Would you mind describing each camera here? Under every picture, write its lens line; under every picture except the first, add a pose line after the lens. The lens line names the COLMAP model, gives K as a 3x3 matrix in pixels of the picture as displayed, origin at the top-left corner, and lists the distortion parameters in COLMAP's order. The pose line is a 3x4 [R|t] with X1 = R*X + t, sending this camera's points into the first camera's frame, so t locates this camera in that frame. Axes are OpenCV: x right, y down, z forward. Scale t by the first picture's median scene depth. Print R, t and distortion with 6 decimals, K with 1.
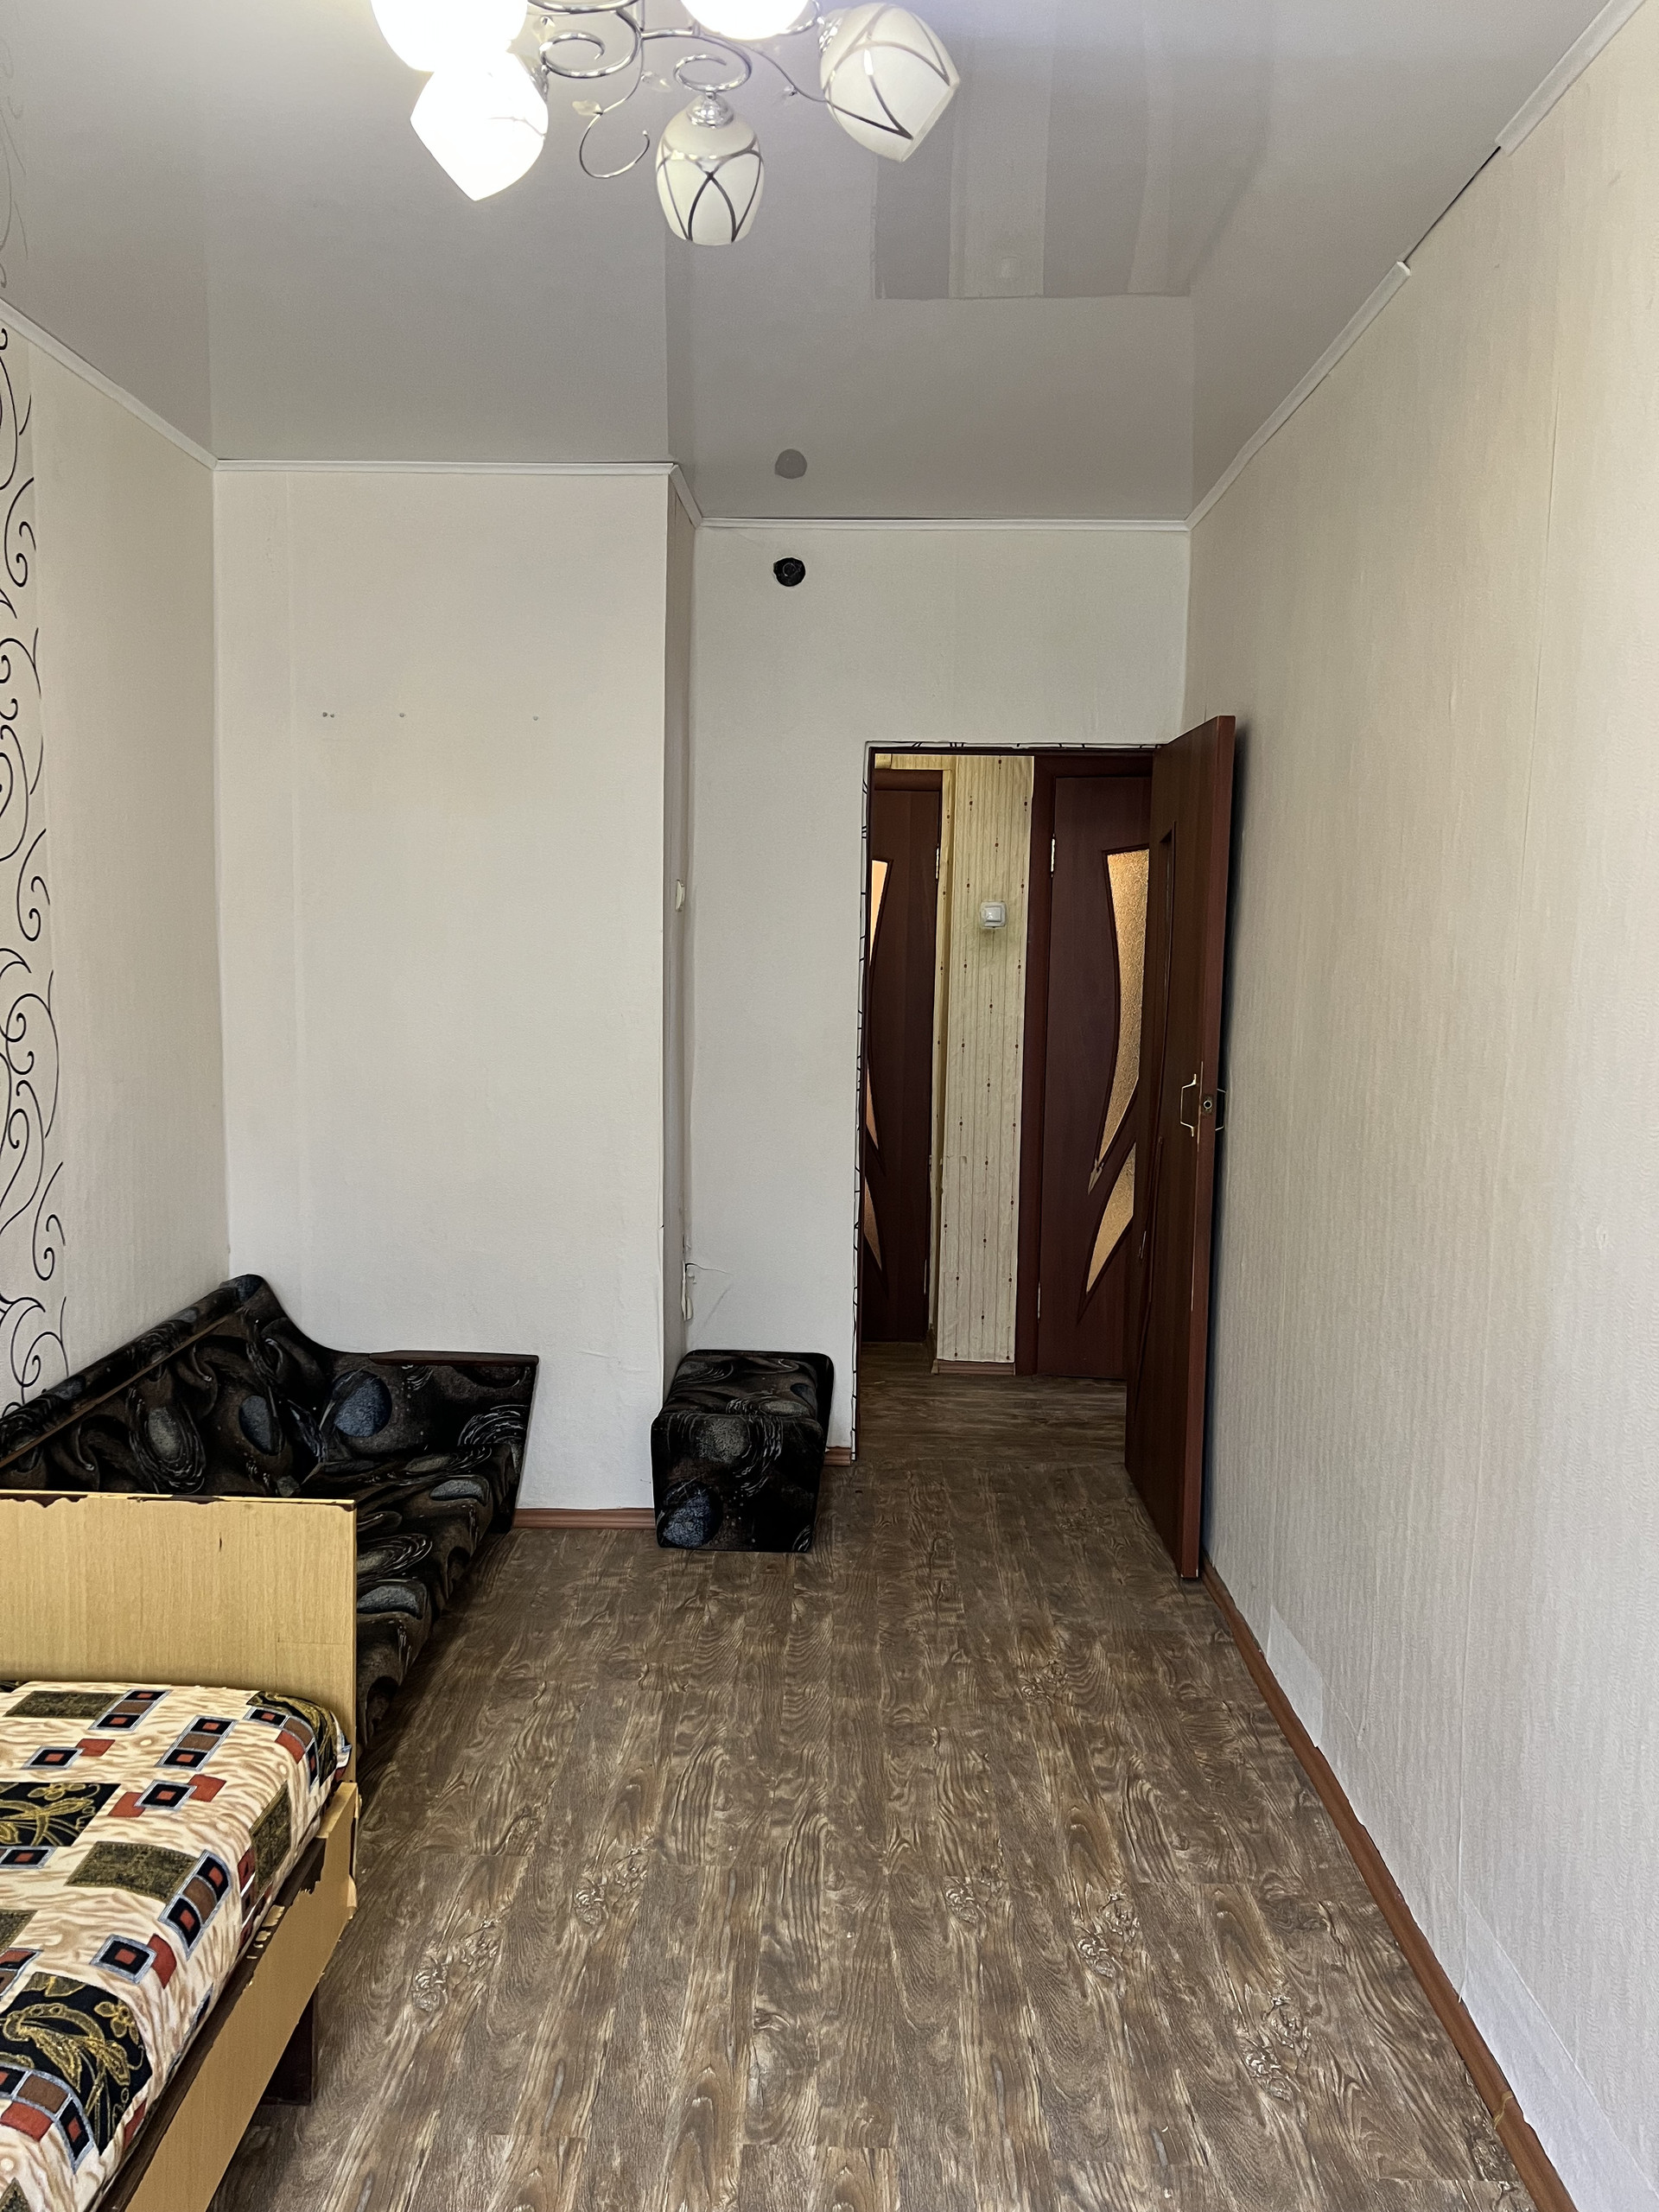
lens RADIAL K [[1663.1, 0, 850.0], [0, 1663.1, 1071.6], [0, 0, 1]] dist [0.048286, -0.061860]
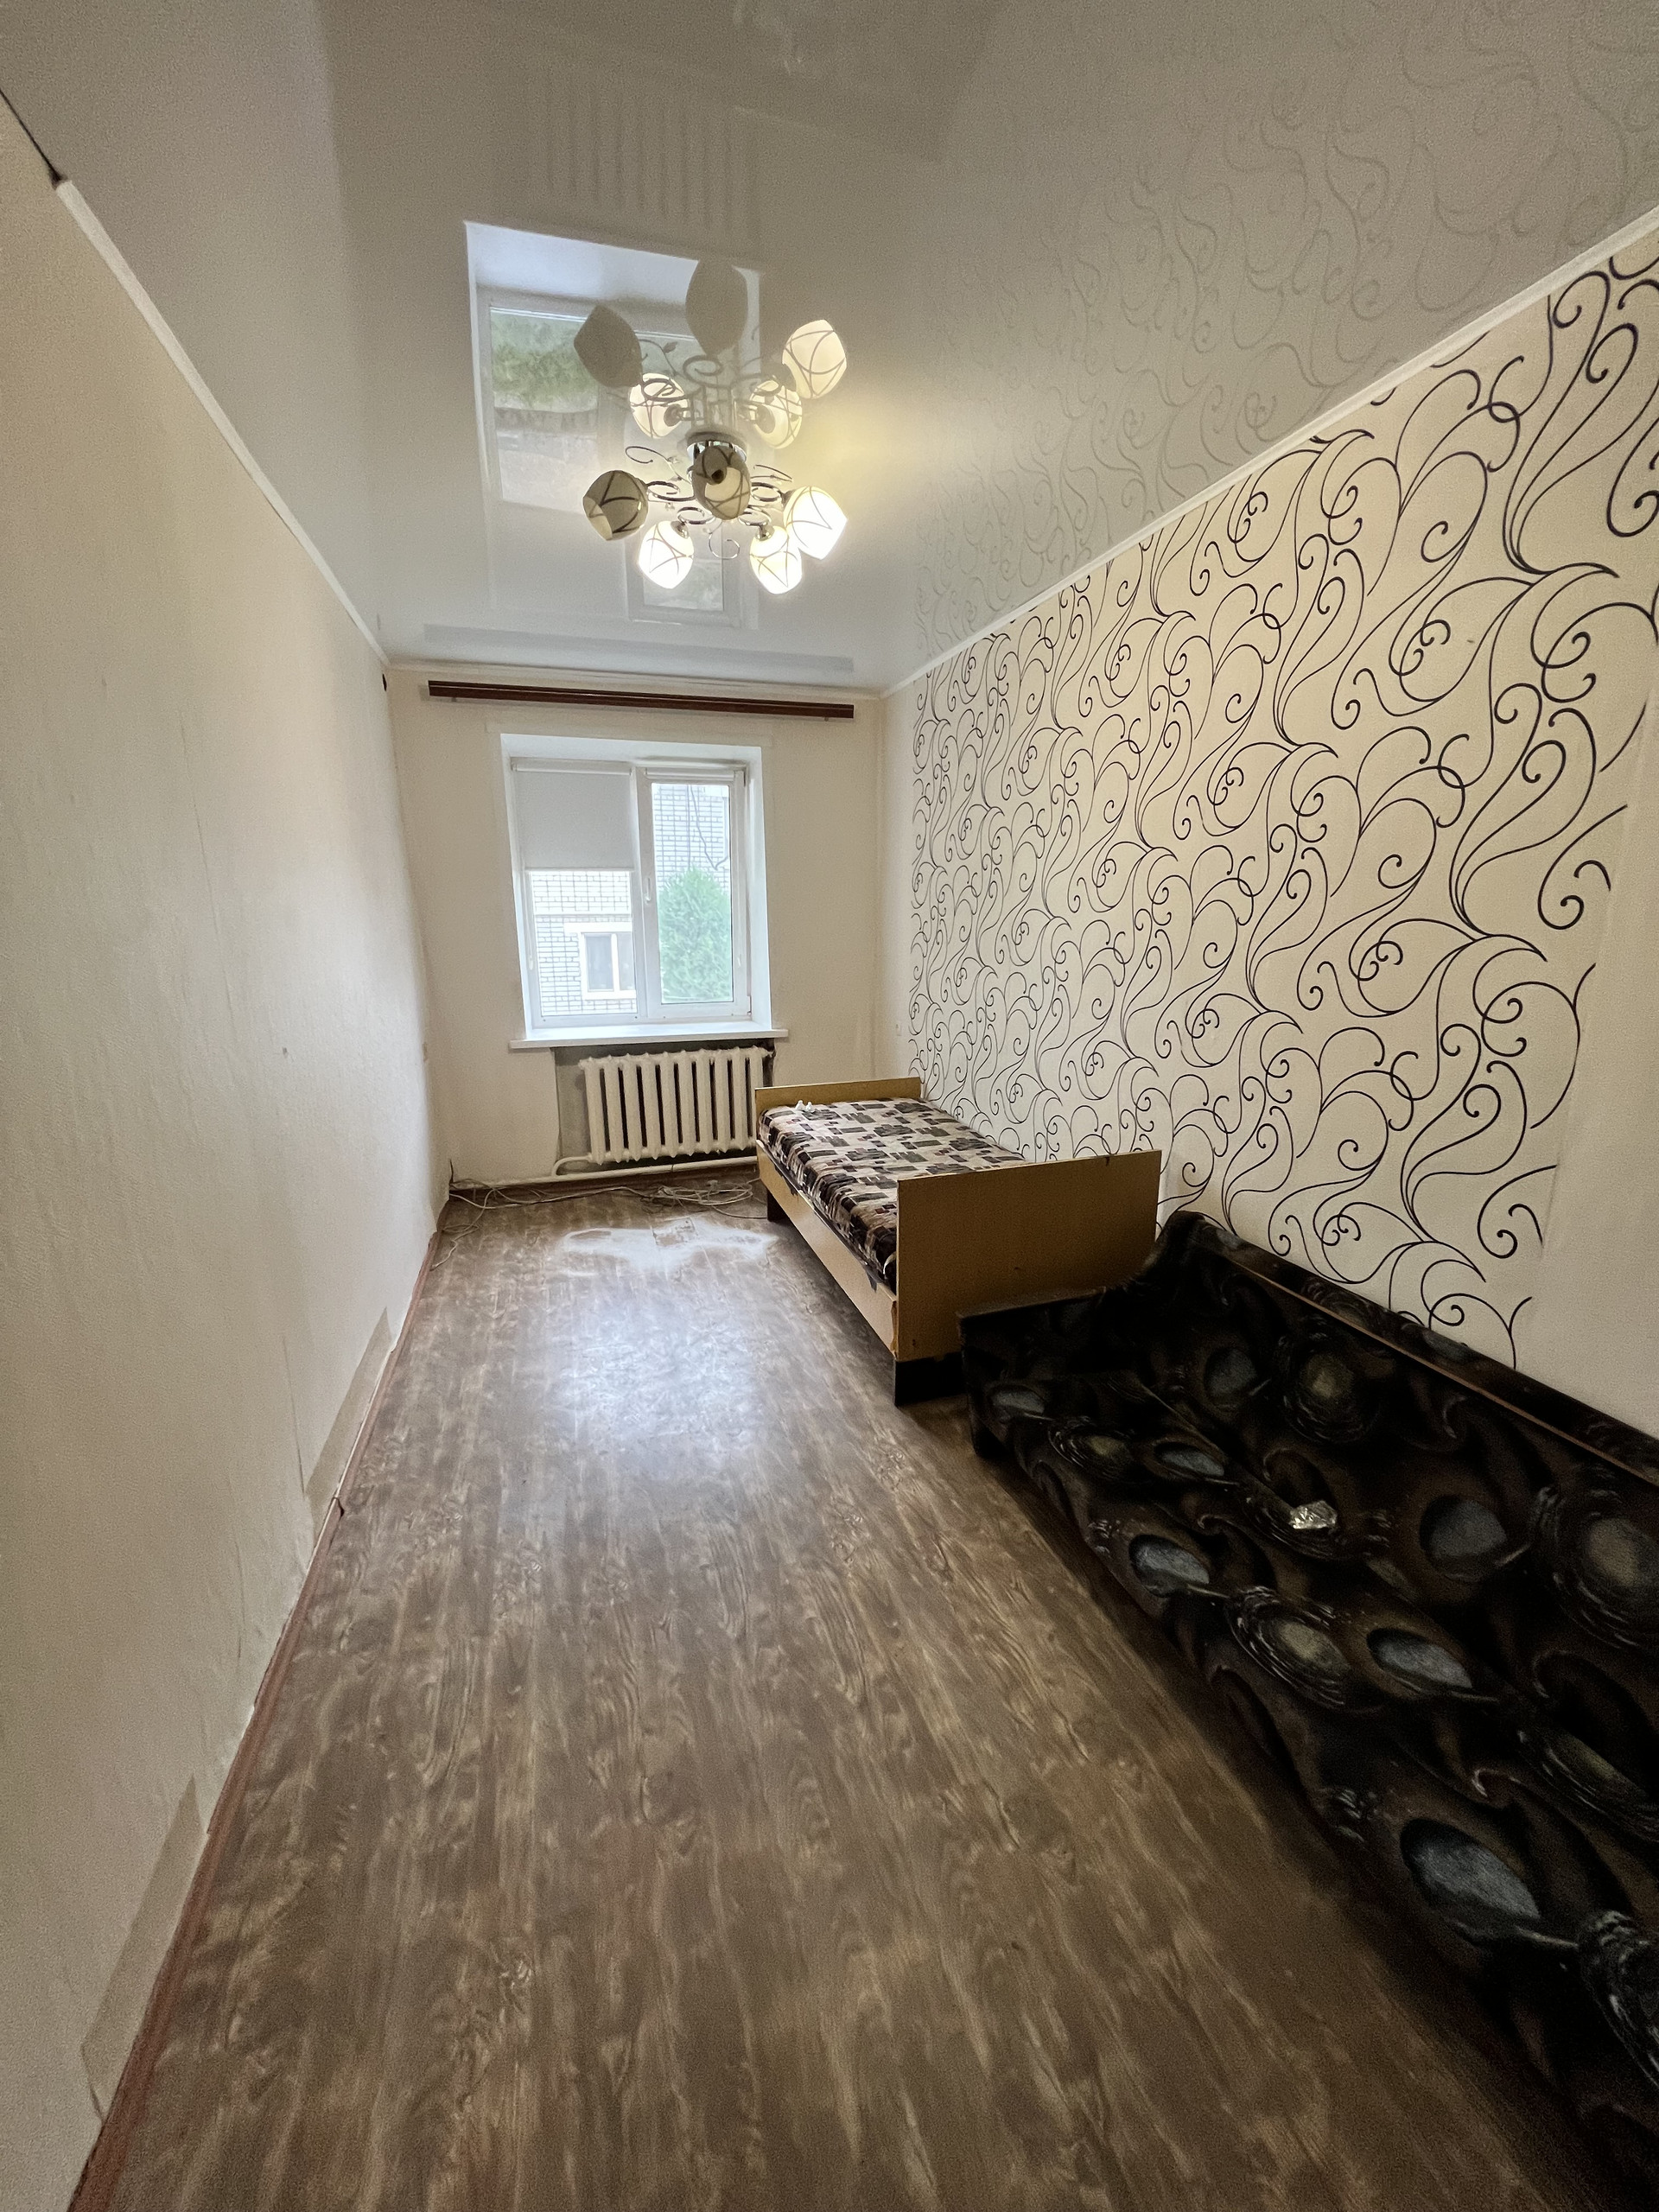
lens RADIAL K [[884.1, 0, 837.4], [0, 884.1, 1091.9], [0, 0, 1]] dist [-0.004994, 0.001659]
pose [[-0.954573, 0.051247, -0.293536, 0.075895], [-0.036516, 0.957556, 0.285923, -0.124174], [0.295730, 0.283654, -0.912187, 1.425631]]
